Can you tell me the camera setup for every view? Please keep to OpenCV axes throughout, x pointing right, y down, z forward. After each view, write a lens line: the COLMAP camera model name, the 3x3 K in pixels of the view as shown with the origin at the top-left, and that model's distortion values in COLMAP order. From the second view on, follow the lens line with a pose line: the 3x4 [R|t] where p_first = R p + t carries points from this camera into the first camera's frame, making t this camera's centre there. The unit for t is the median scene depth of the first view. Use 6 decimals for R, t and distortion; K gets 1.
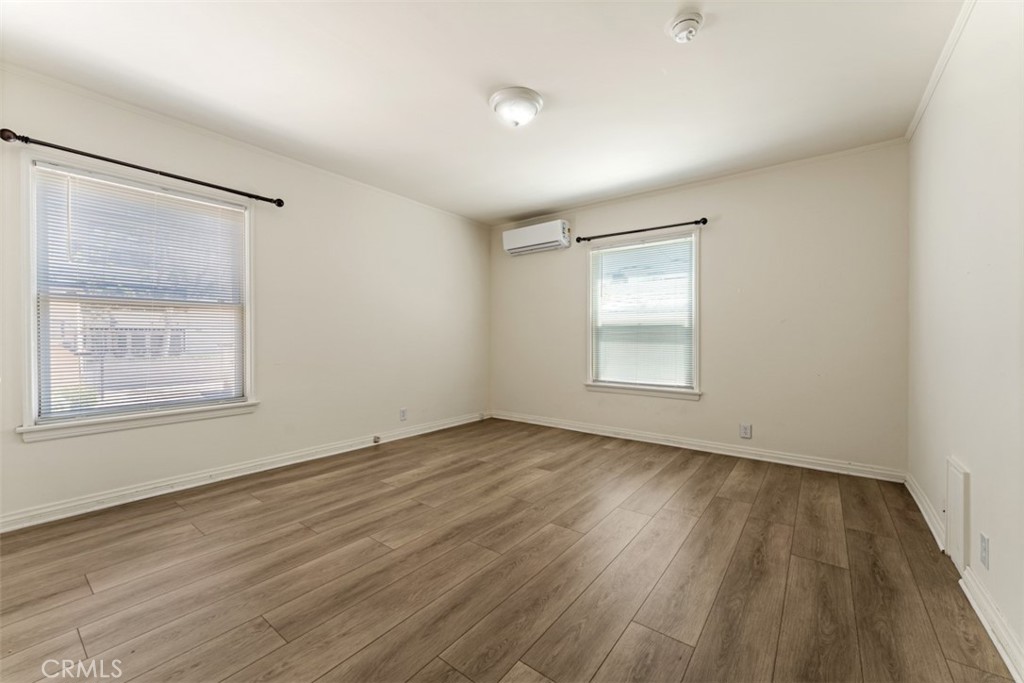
lens RADIAL K [[406.3, 0, 512.0], [0, 406.3, 341.5], [0, 0, 1]] dist [0.000917, 0.000219]
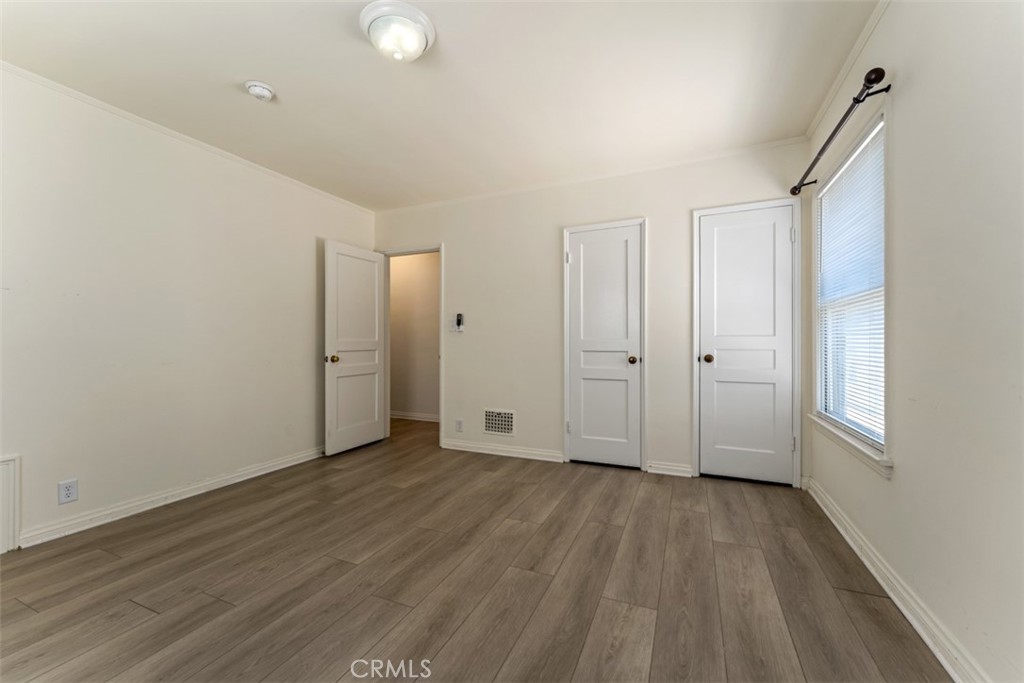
lens RADIAL K [[406.3, 0, 512.0], [0, 406.3, 341.5], [0, 0, 1]] dist [0.000917, 0.000219]
pose [[-0.971925, 0.000310, -0.235289, -0.018005], [-0.001253, 0.999978, 0.006492, -0.019323], [0.235286, 0.006605, -0.971904, 1.895525]]
